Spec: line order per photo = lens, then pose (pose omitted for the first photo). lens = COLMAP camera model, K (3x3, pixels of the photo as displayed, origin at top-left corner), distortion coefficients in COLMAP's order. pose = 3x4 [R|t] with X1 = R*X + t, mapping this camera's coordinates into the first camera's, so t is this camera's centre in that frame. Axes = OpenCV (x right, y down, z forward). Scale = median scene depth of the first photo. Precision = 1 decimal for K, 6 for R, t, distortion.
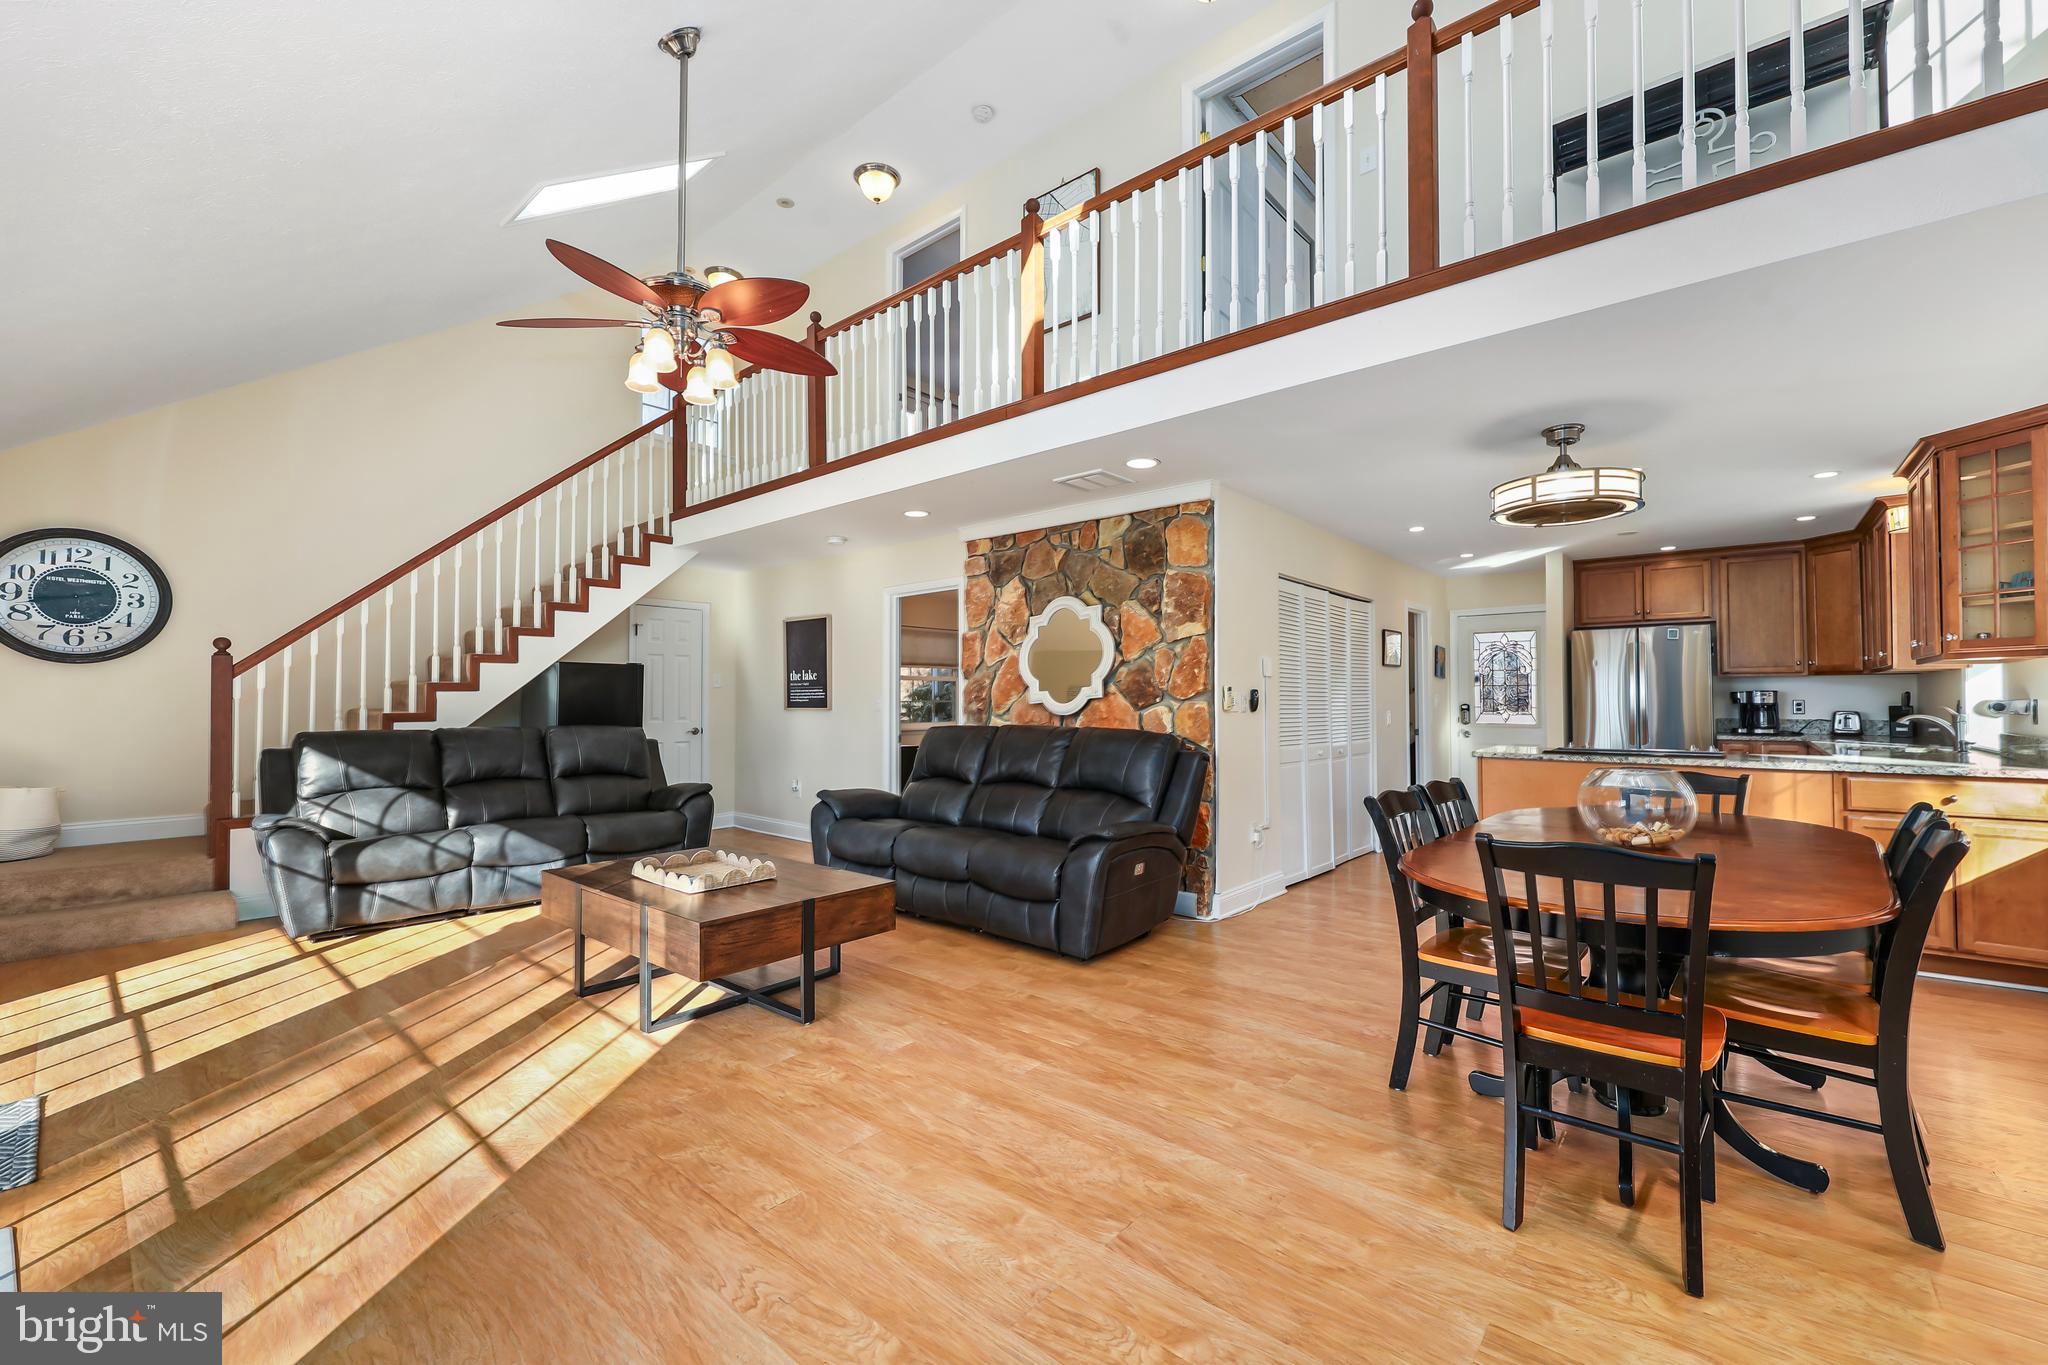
lens RADIAL K [[825.6, 0, 1009.3], [0, 825.6, 681.3], [0, 0, 1]] dist [-0.001204, -0.000207]
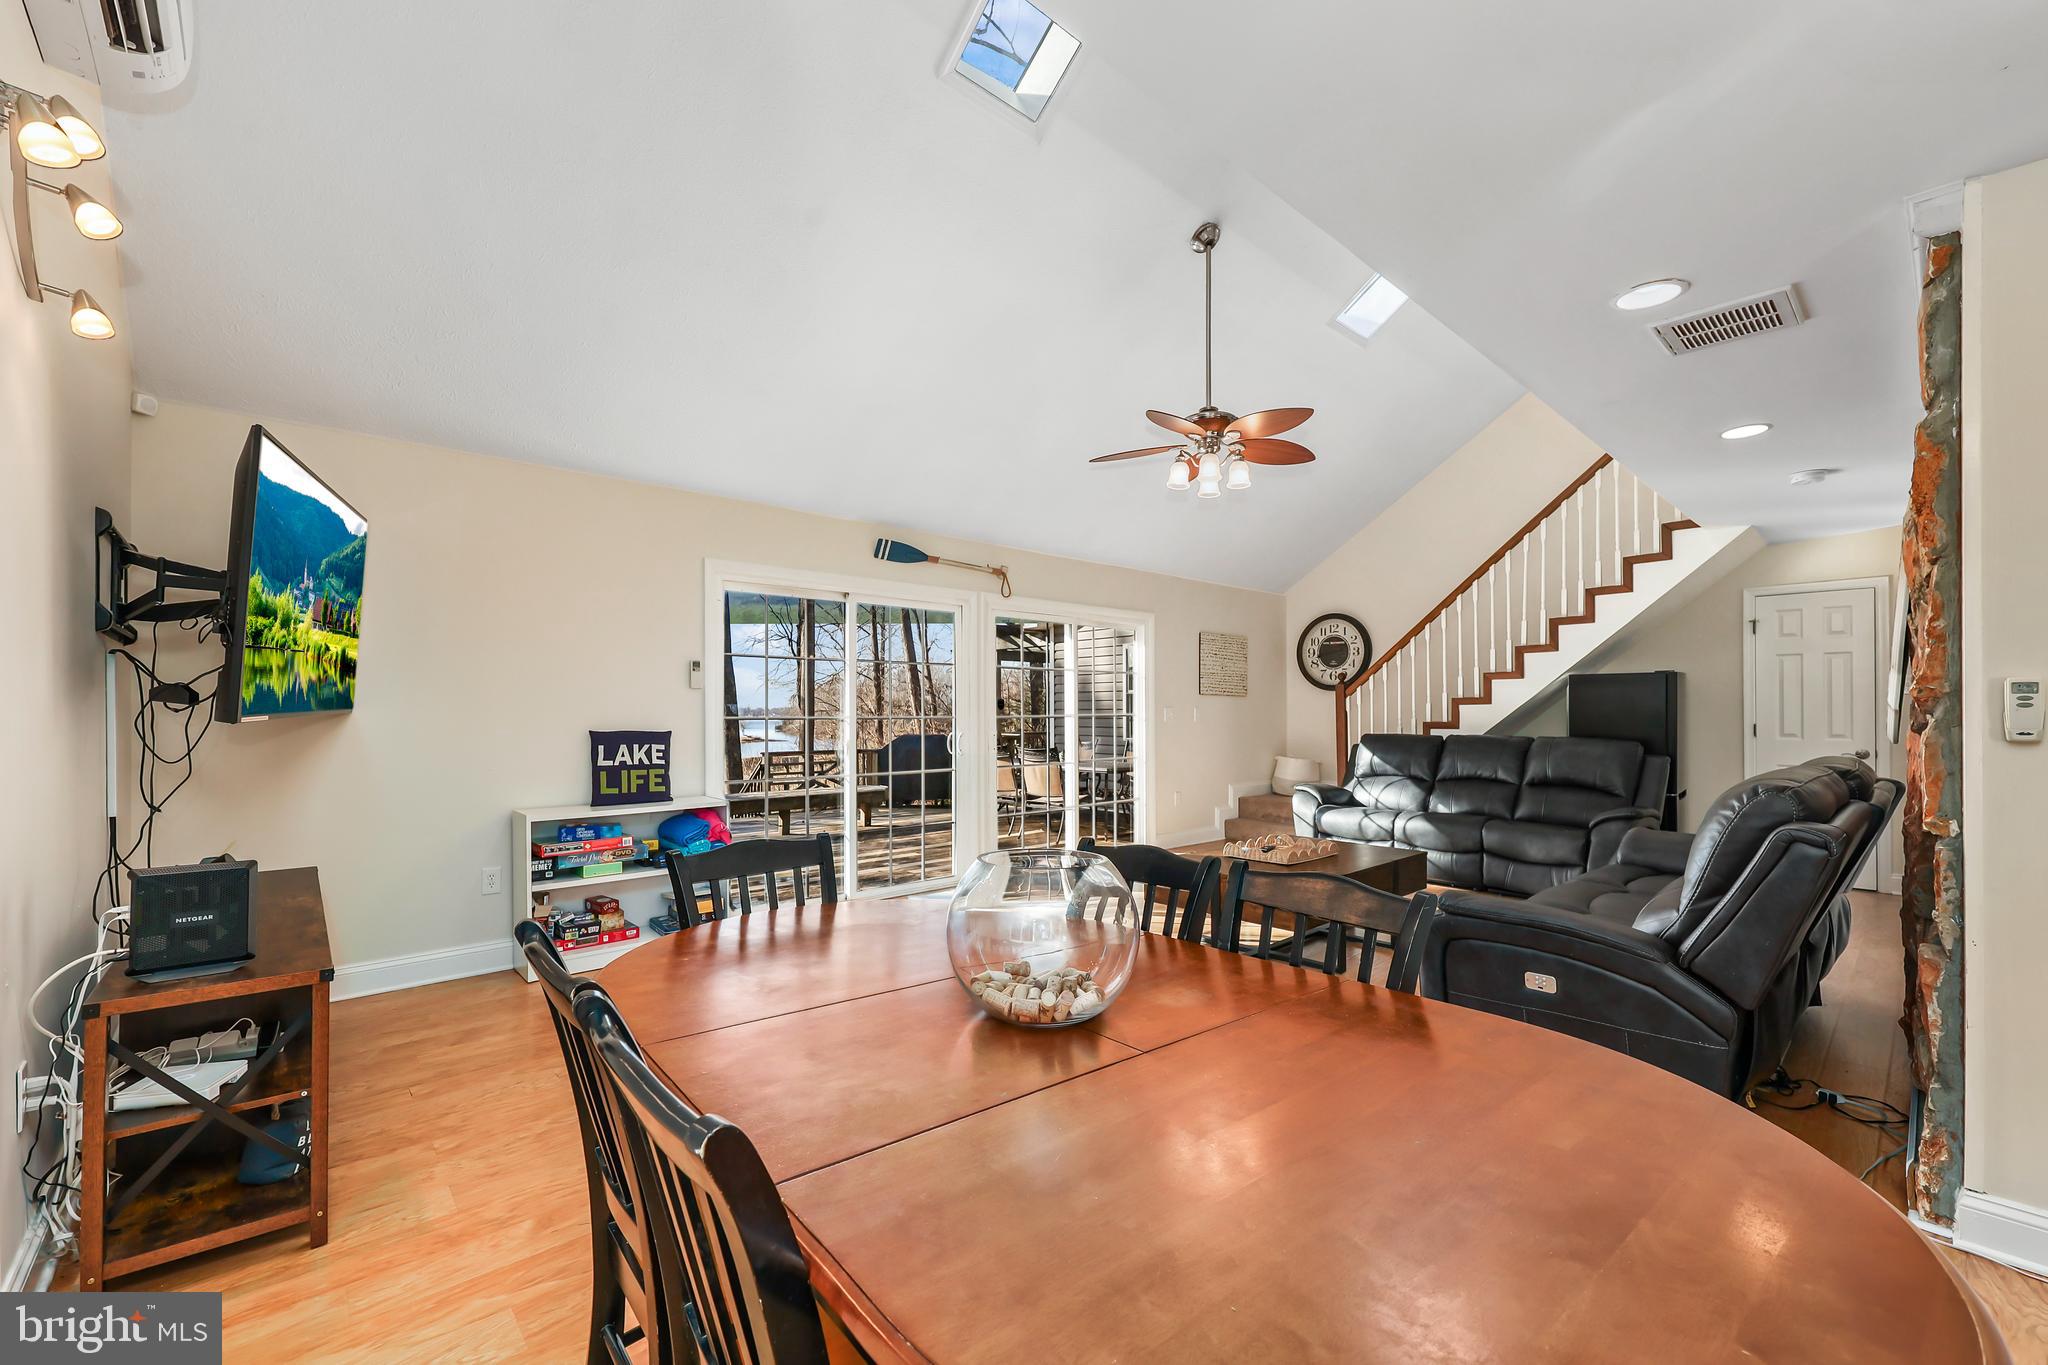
lens RADIAL K [[825.6, 0, 1012.9], [0, 825.6, 701.4], [0, 0, 1]] dist [-0.001204, -0.000207]
pose [[-0.133939, -0.007897, -0.990958, 0.643471], [0.023352, 0.999665, -0.011123, 0.004899], [0.990714, -0.024631, -0.133710, 0.516097]]
